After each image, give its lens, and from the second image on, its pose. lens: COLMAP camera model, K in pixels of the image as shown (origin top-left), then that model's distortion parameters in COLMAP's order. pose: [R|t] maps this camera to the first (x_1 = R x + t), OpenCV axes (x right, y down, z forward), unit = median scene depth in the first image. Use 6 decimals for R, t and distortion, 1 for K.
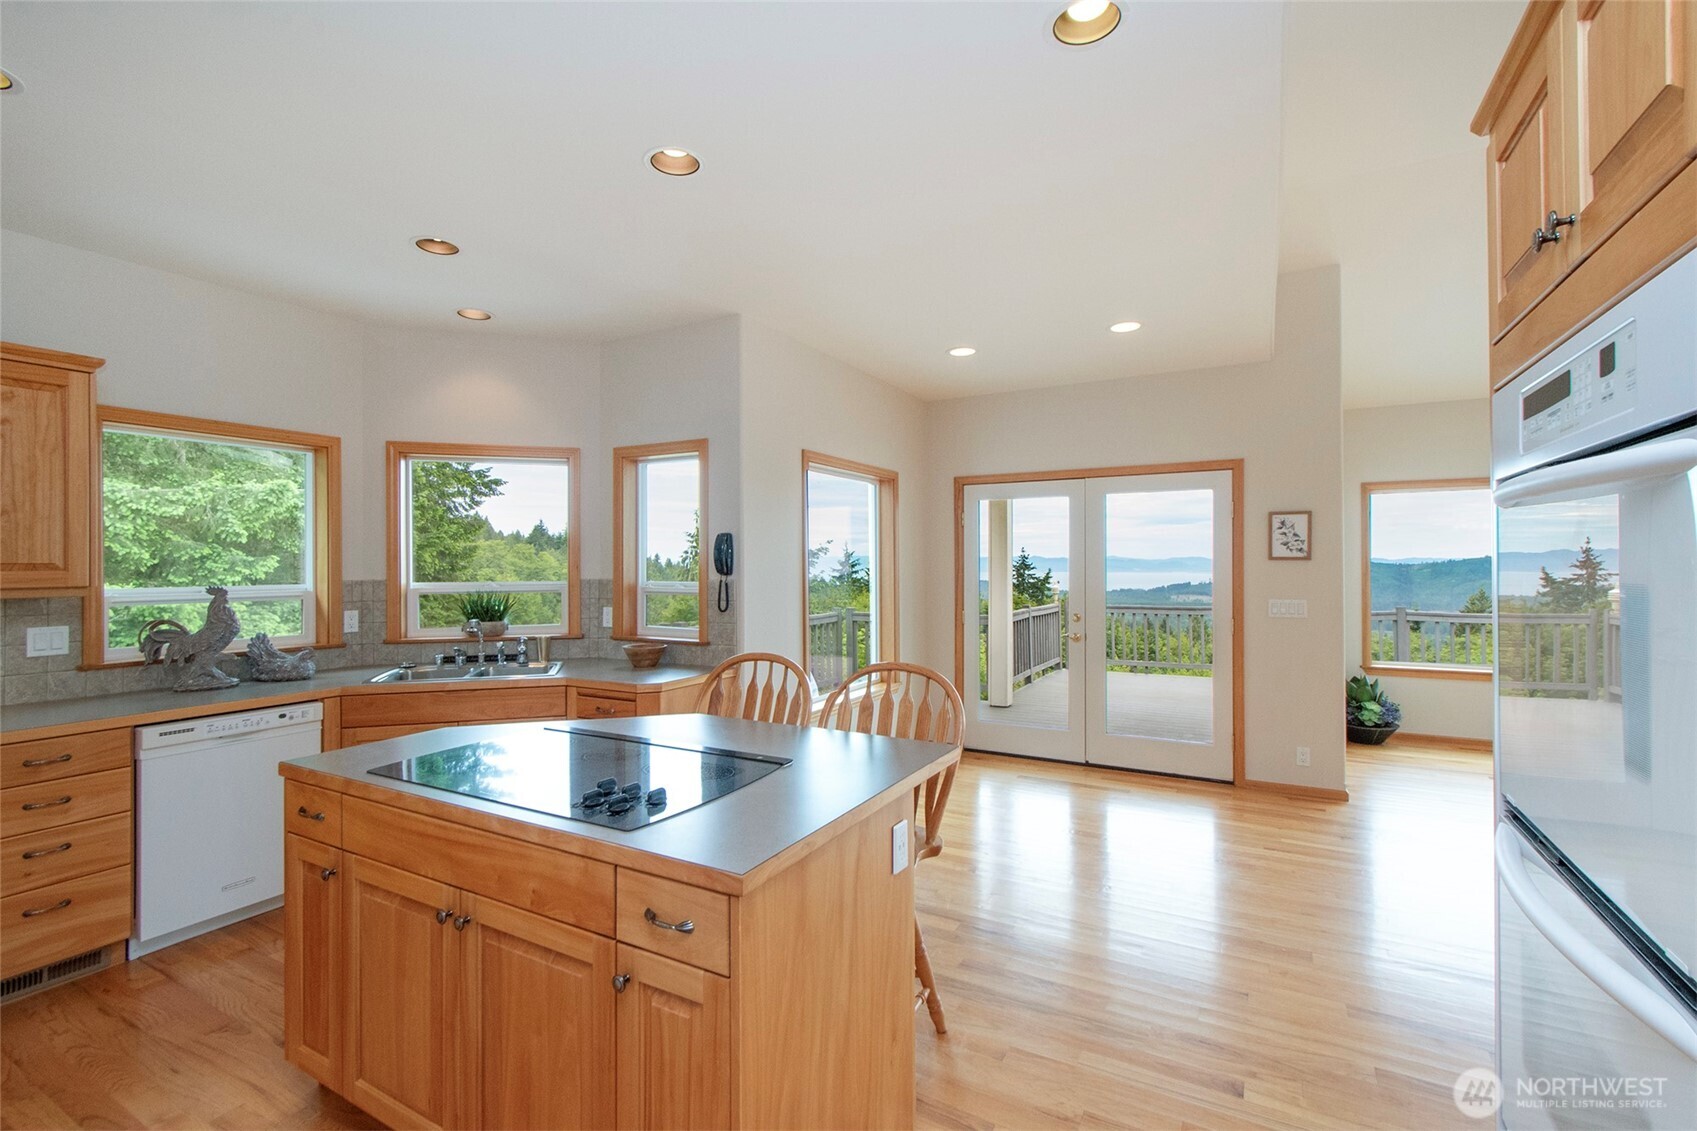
lens RADIAL K [[763.8, 0, 823.7], [0, 763.8, 562.3], [0, 0, 1]] dist [0.005249, -0.001333]
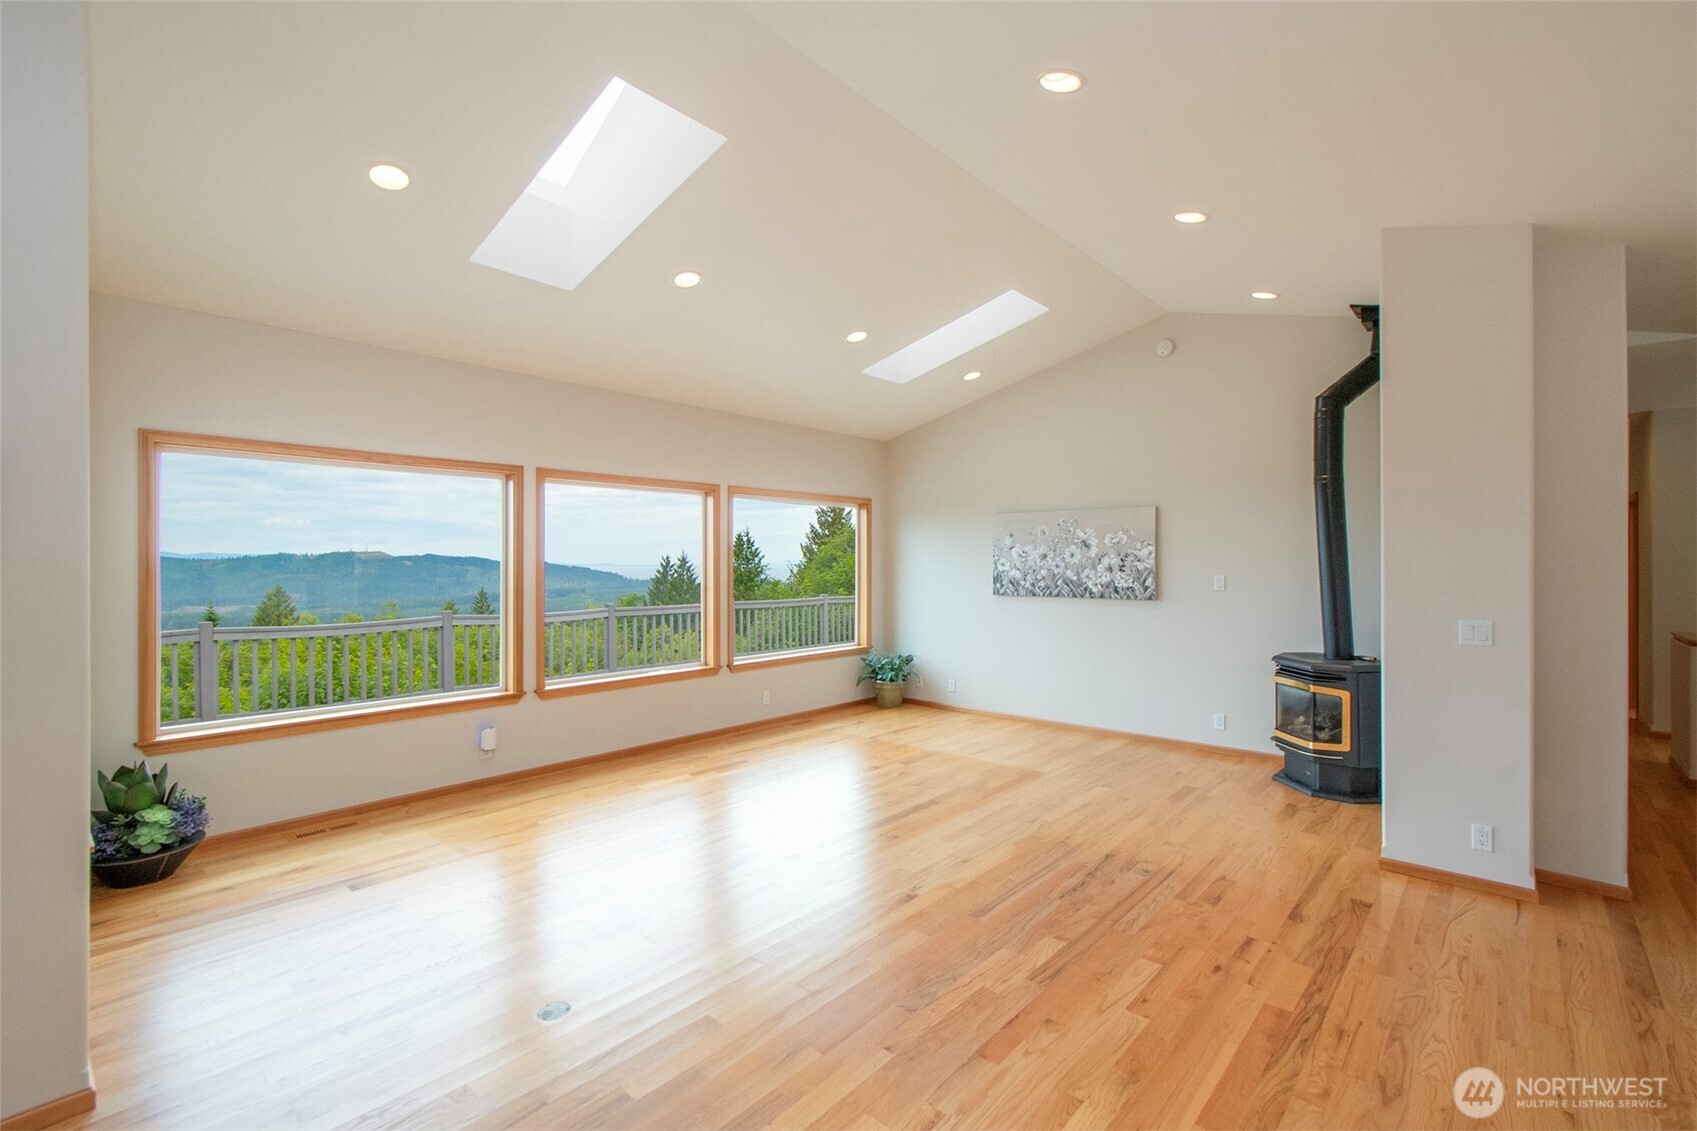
lens RADIAL K [[763.8, 0, 823.9], [0, 763.8, 571.9], [0, 0, 1]] dist [0.005249, -0.001333]
pose [[0.238718, -0.013246, 0.970999, 0.273442], [-0.001194, 0.999902, 0.013934, -0.008053], [-0.971088, -0.004486, 0.238679, 0.367167]]
